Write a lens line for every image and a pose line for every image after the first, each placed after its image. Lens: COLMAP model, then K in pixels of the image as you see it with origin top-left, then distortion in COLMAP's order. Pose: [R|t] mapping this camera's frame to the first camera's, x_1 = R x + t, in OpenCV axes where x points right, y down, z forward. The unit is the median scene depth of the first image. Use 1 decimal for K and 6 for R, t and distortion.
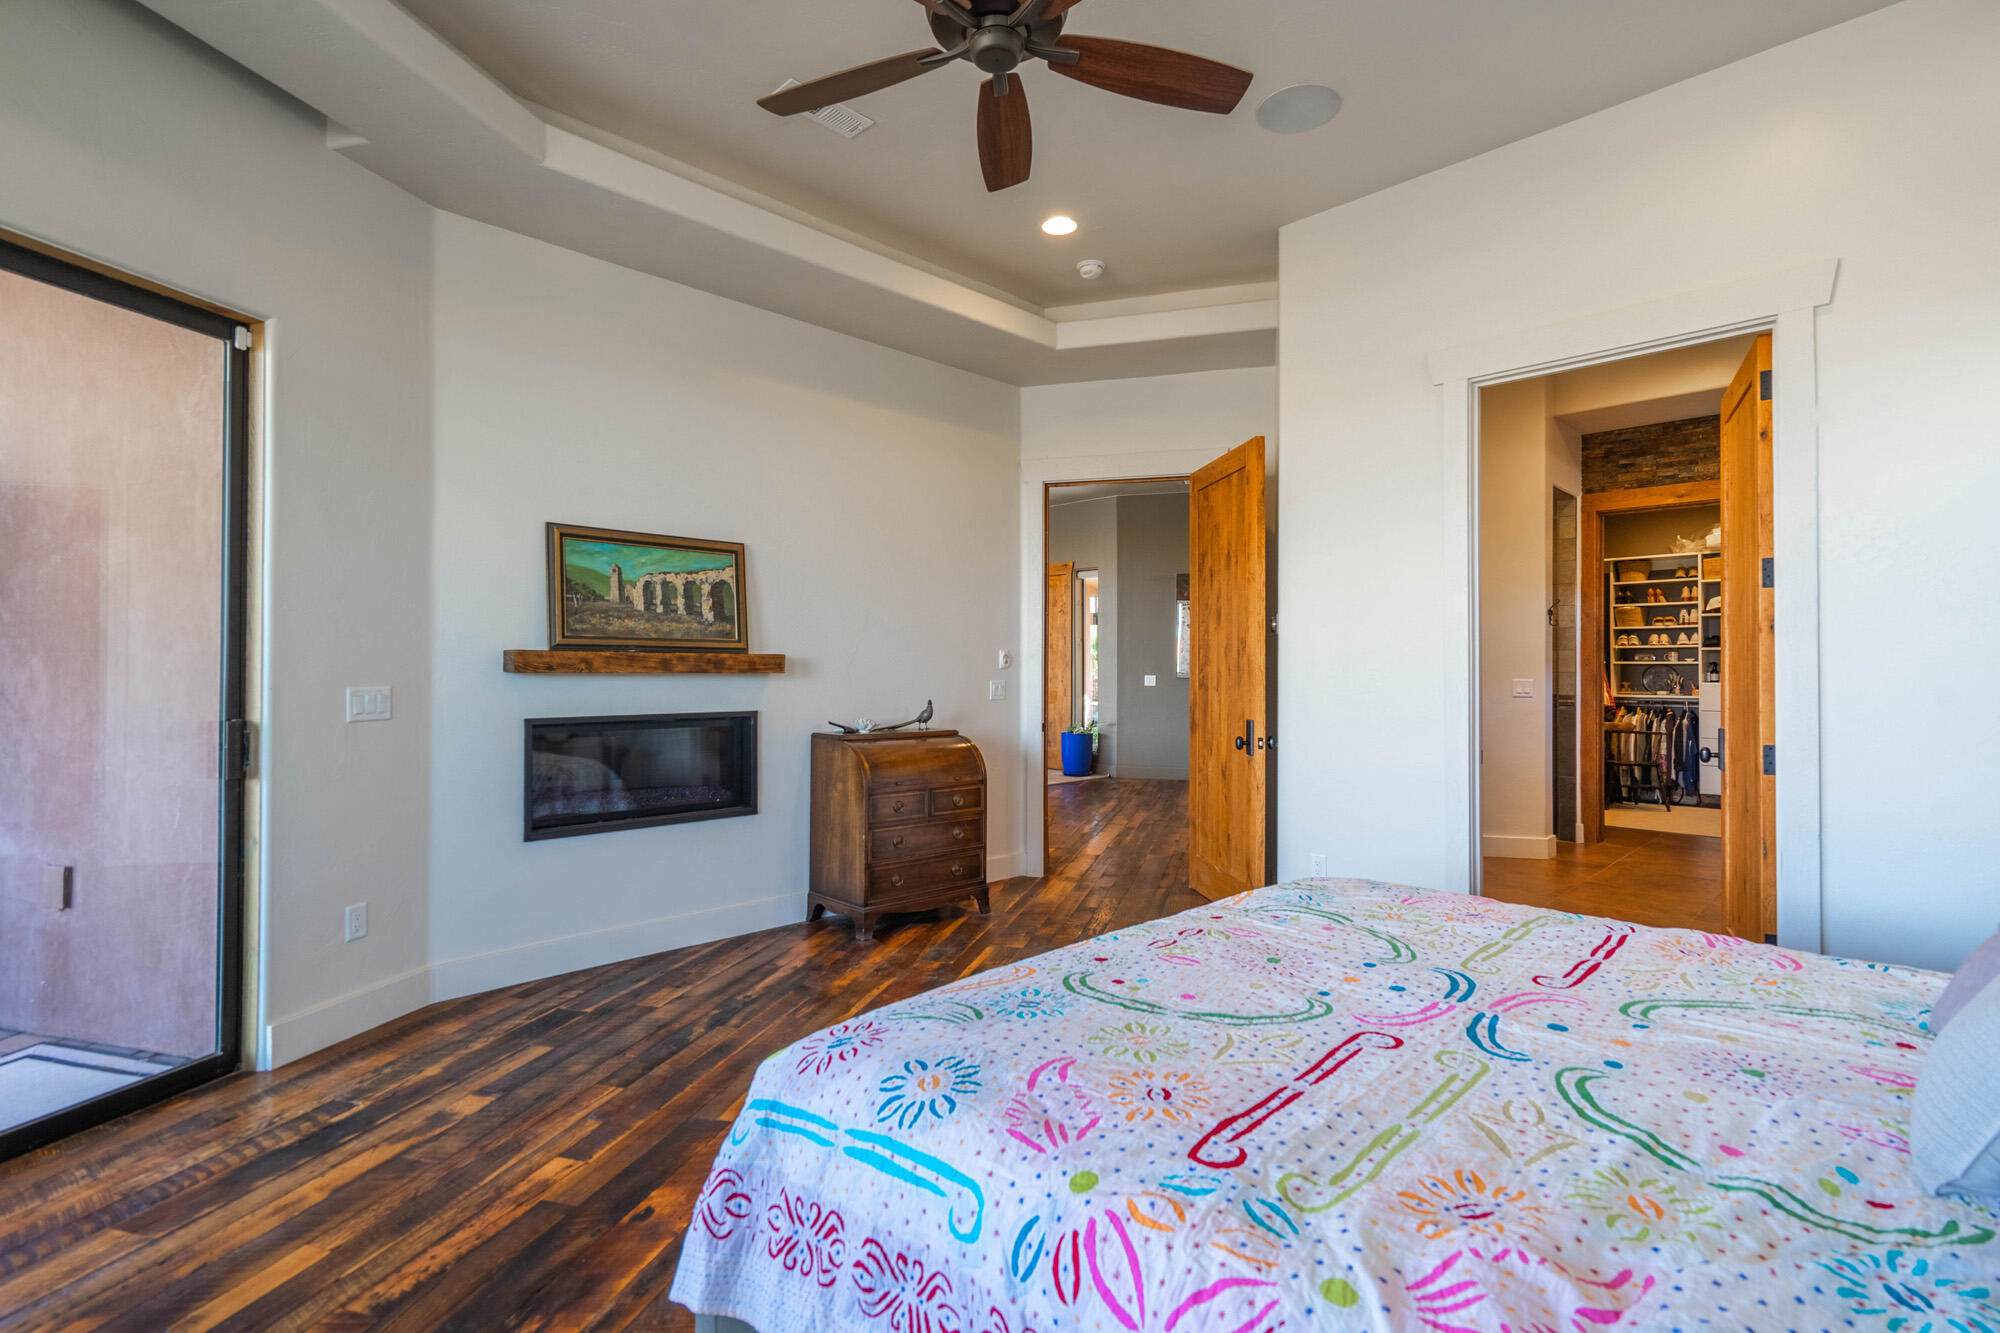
lens RADIAL K [[902.9, 0, 996.2], [0, 902.9, 666.2], [0, 0, 1]] dist [-0.004899, 0.002840]
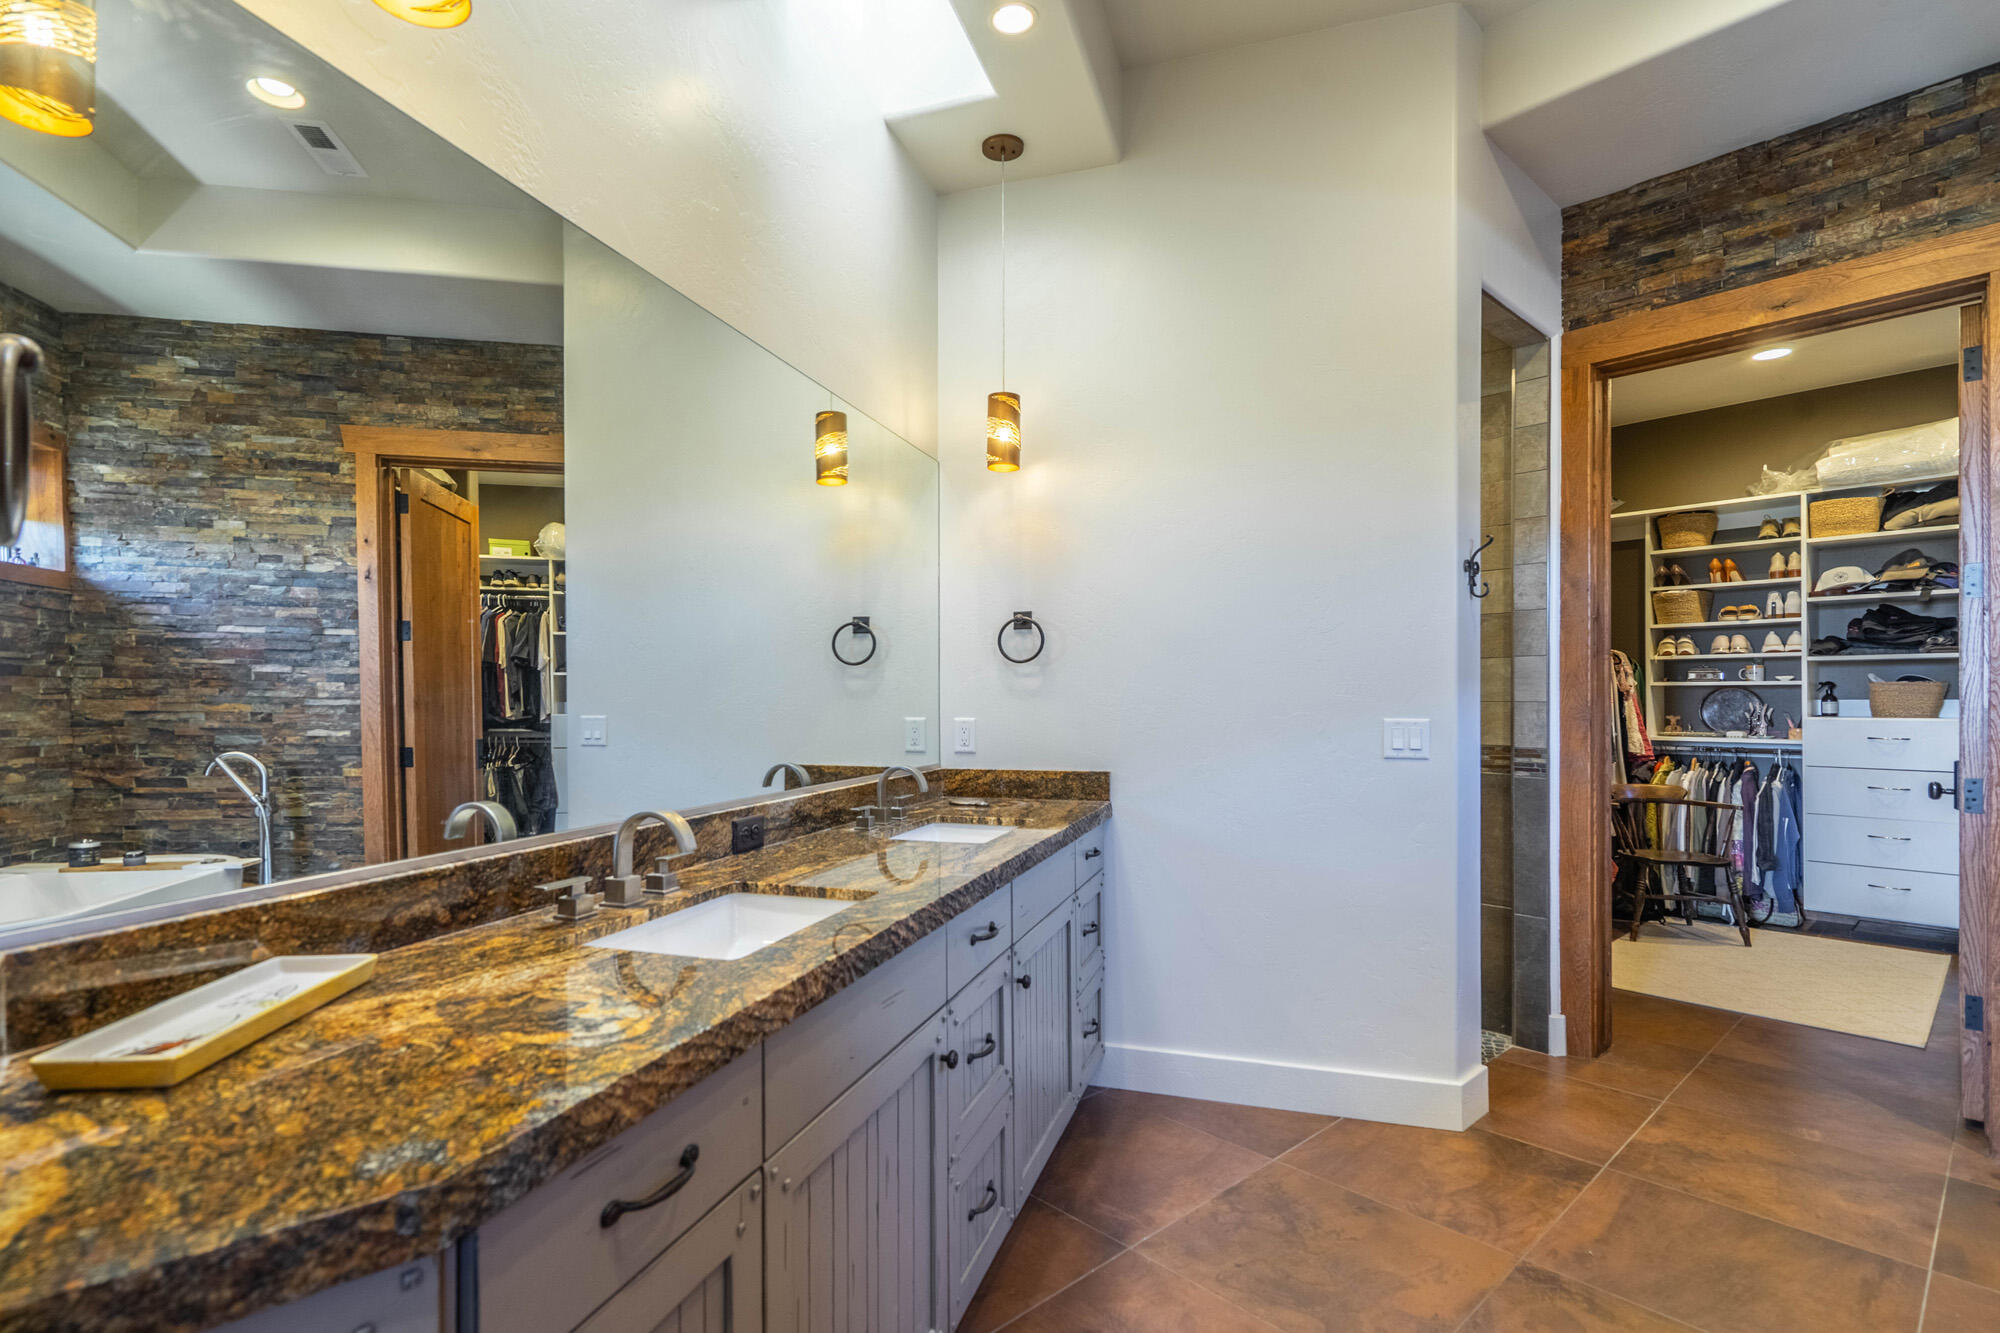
lens RADIAL K [[902.9, 0, 984.7], [0, 902.9, 703.0], [0, 0, 1]] dist [-0.004899, 0.002840]
pose [[0.998327, -0.004936, -0.057618, 0.279065], [0.005418, 0.999952, 0.008210, 0.001622], [0.057574, -0.008508, 0.998305, 0.378521]]
